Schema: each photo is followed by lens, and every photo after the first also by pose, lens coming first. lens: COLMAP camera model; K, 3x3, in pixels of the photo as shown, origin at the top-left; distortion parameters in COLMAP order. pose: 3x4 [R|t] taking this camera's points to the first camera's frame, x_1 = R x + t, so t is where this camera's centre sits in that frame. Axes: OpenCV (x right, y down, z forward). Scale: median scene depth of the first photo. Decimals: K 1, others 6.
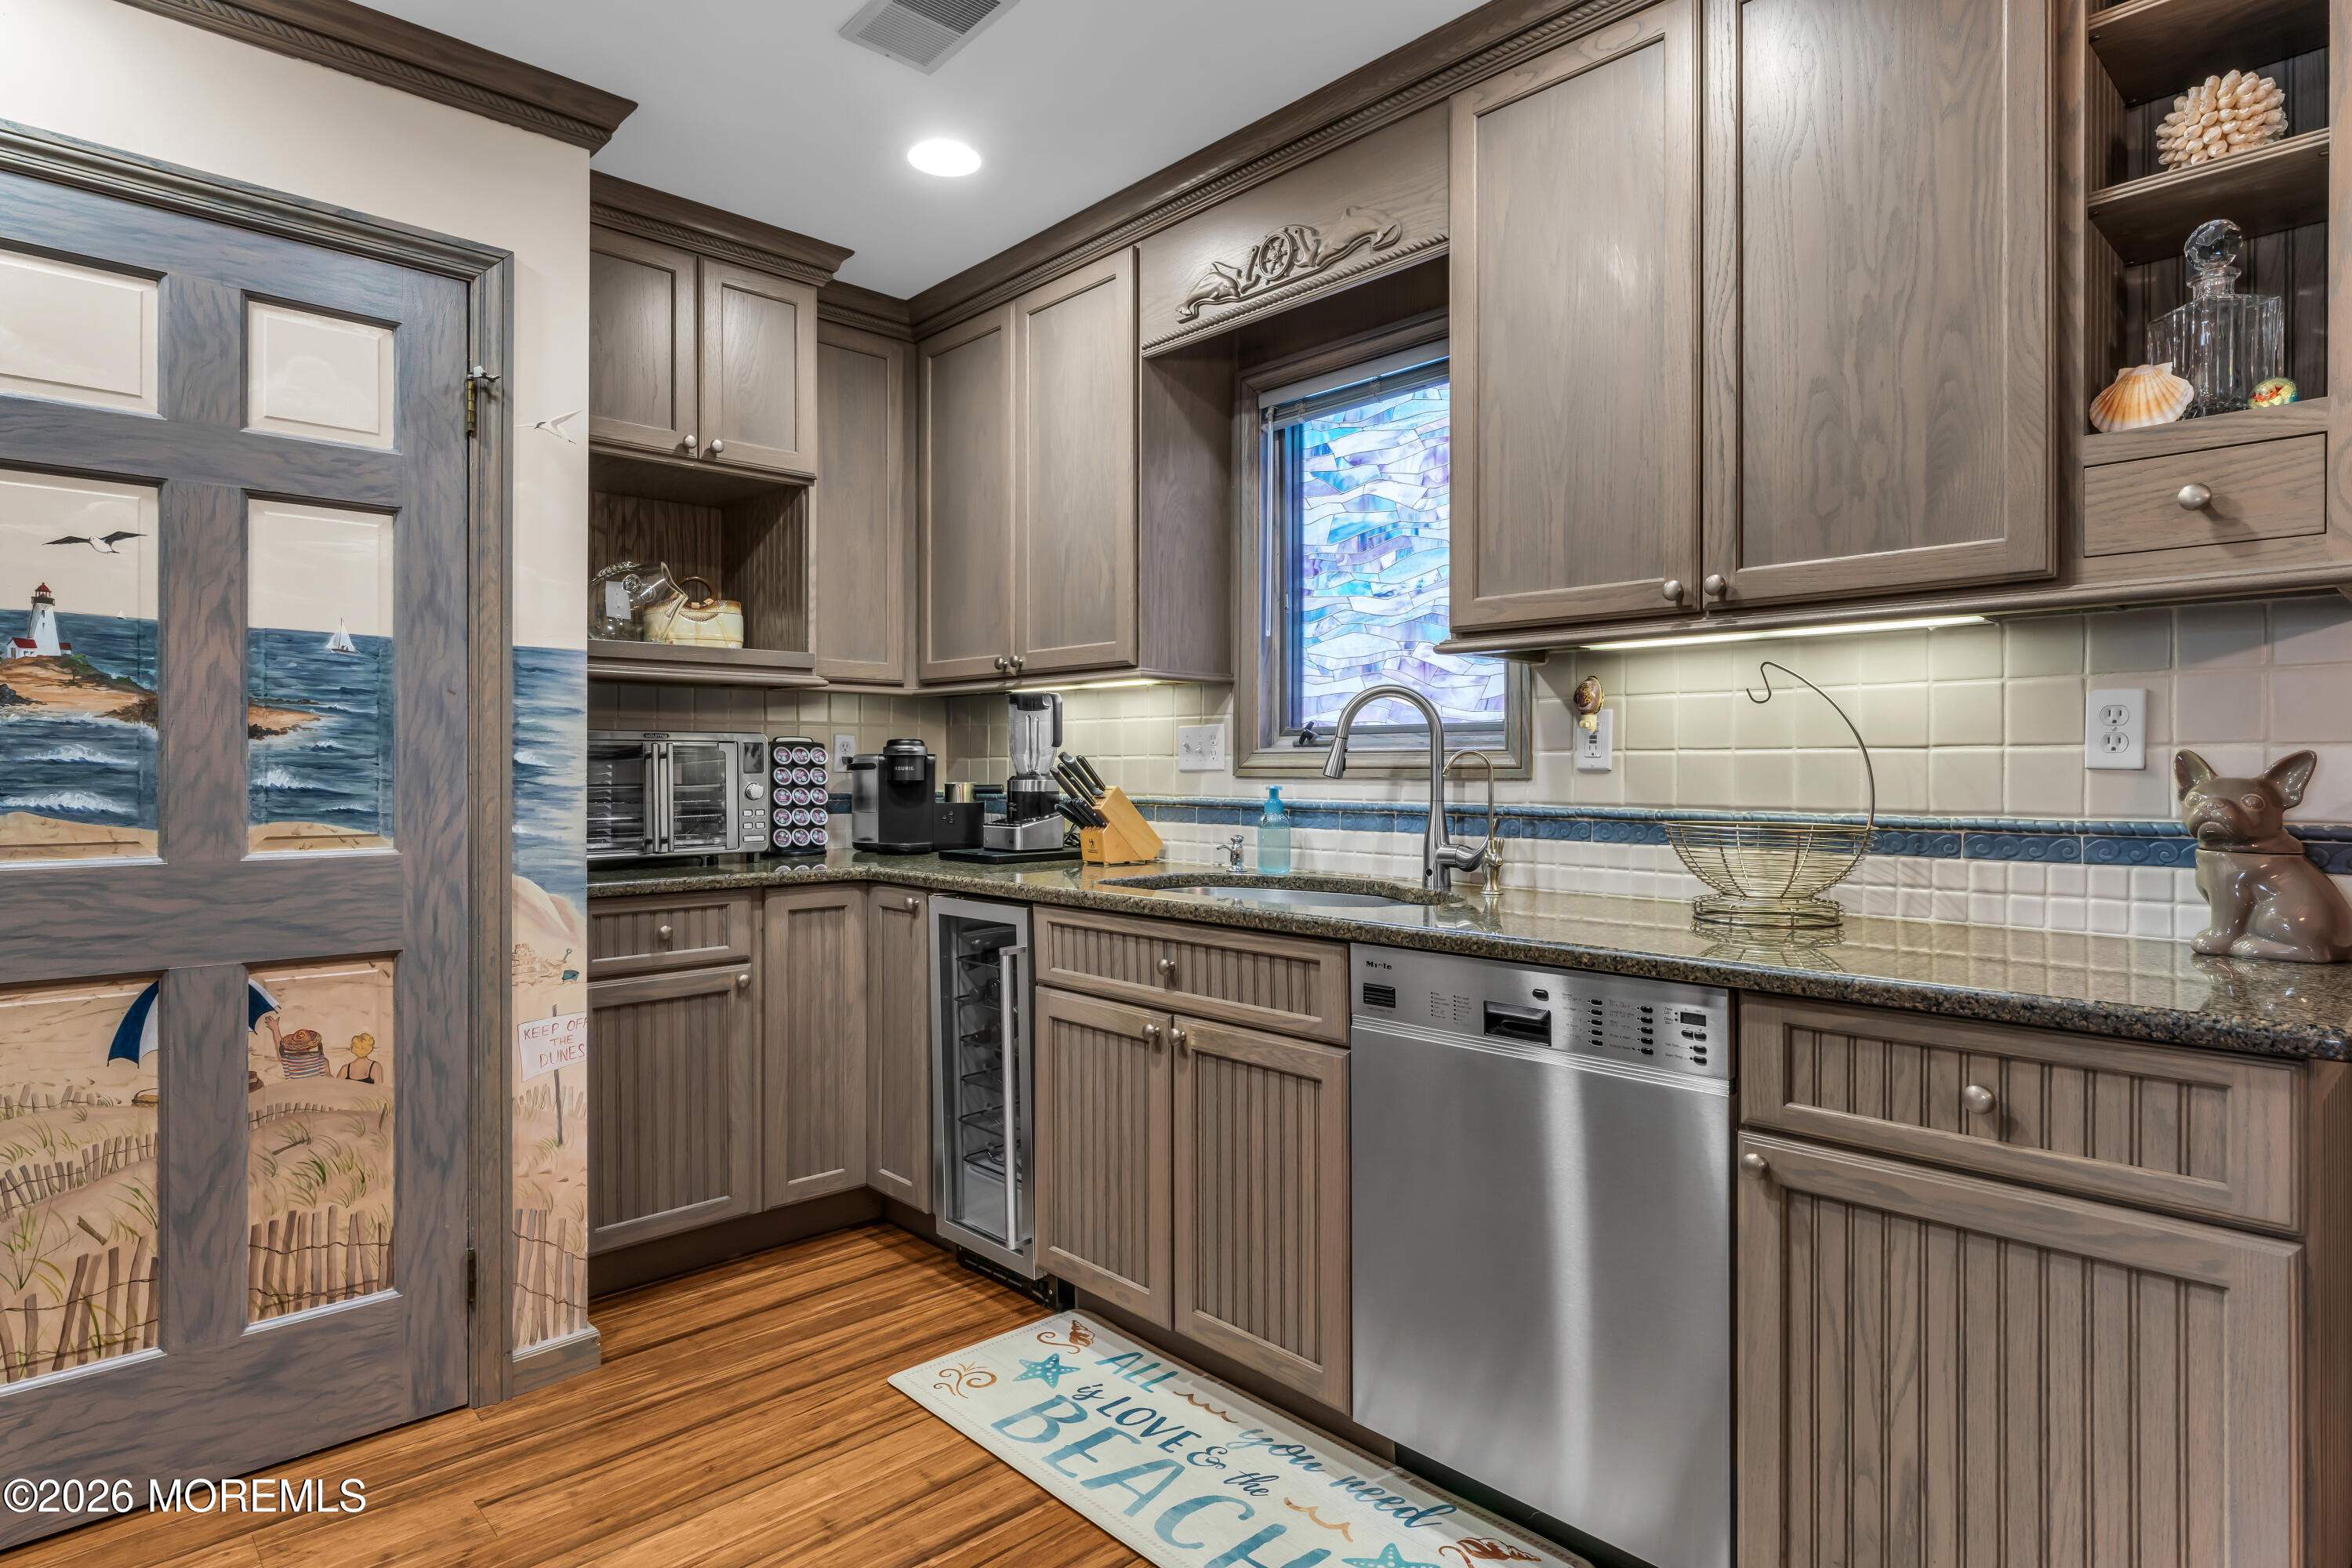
lens RADIAL K [[1261.0, 0, 1174.4], [0, 1261.0, 774.3], [0, 0, 1]] dist [-0.001718, 0.000824]
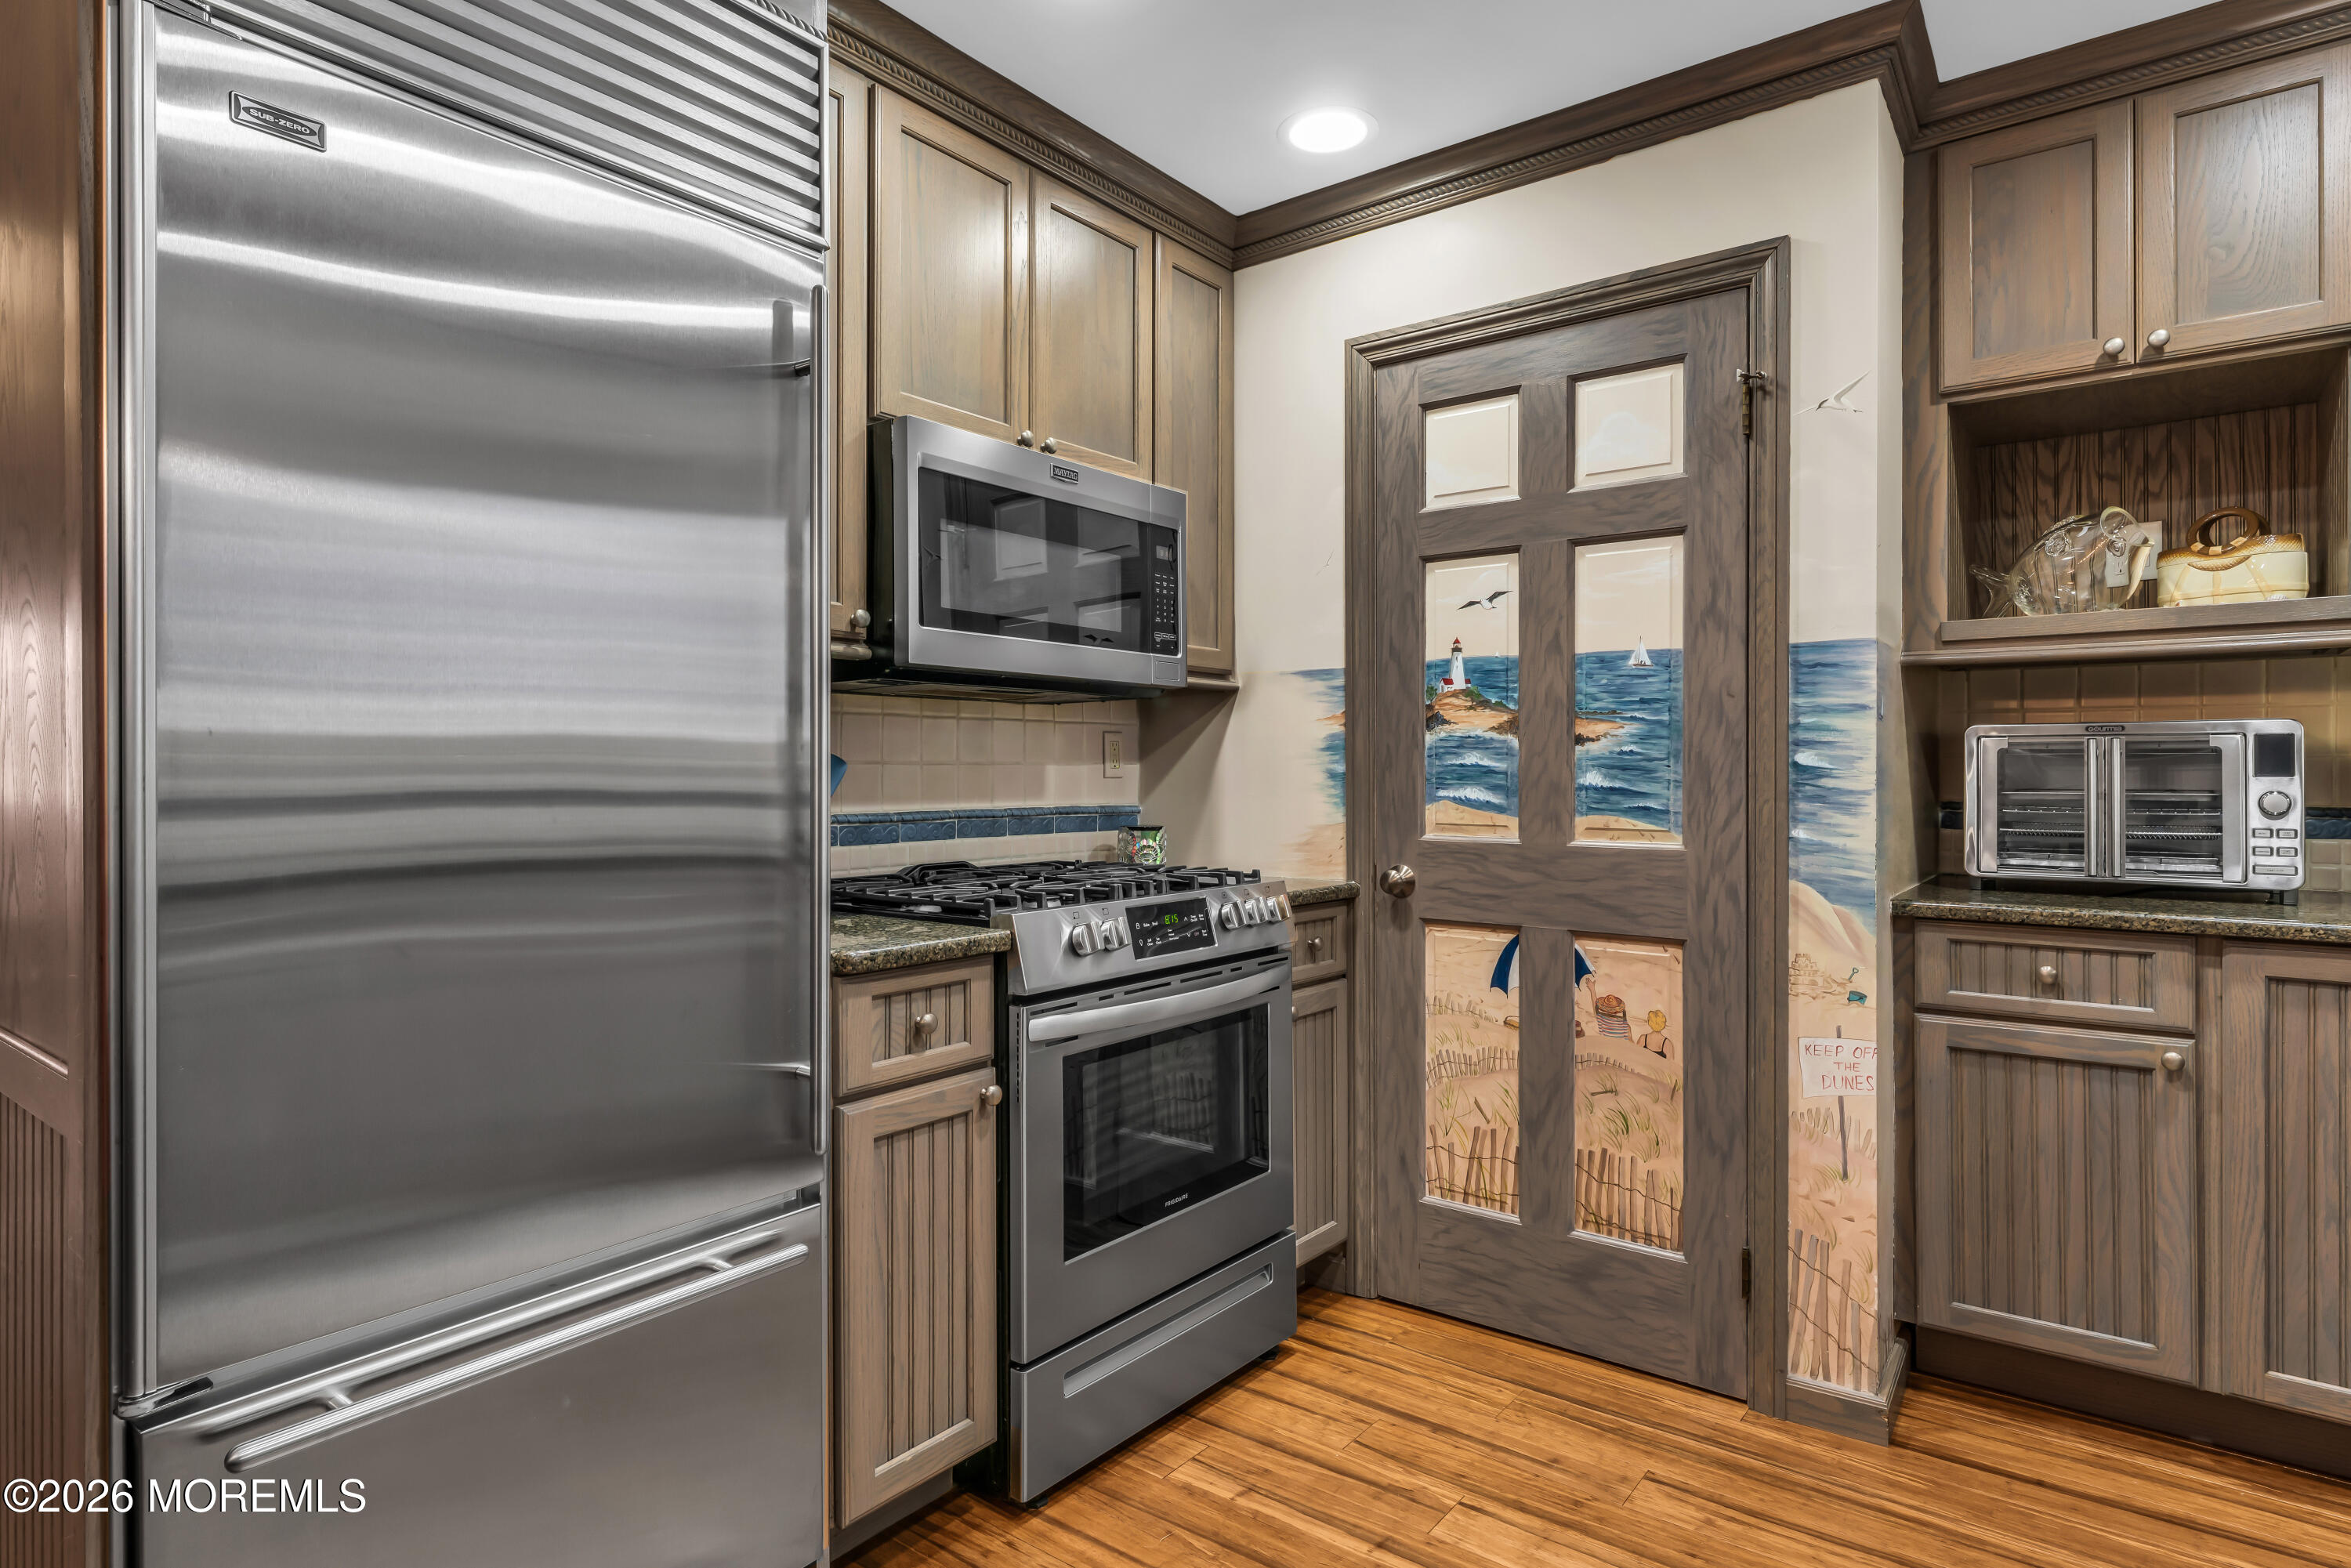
lens RADIAL K [[1260.4, 0, 1173.9], [0, 1260.4, 774.3], [0, 0, 1]] dist [-0.001718, 0.000824]
pose [[0.150853, 0.005125, -0.988543, 0.377294], [-0.004677, 0.999979, 0.004470, -0.003773], [0.988545, 0.003949, 0.150874, 0.408714]]
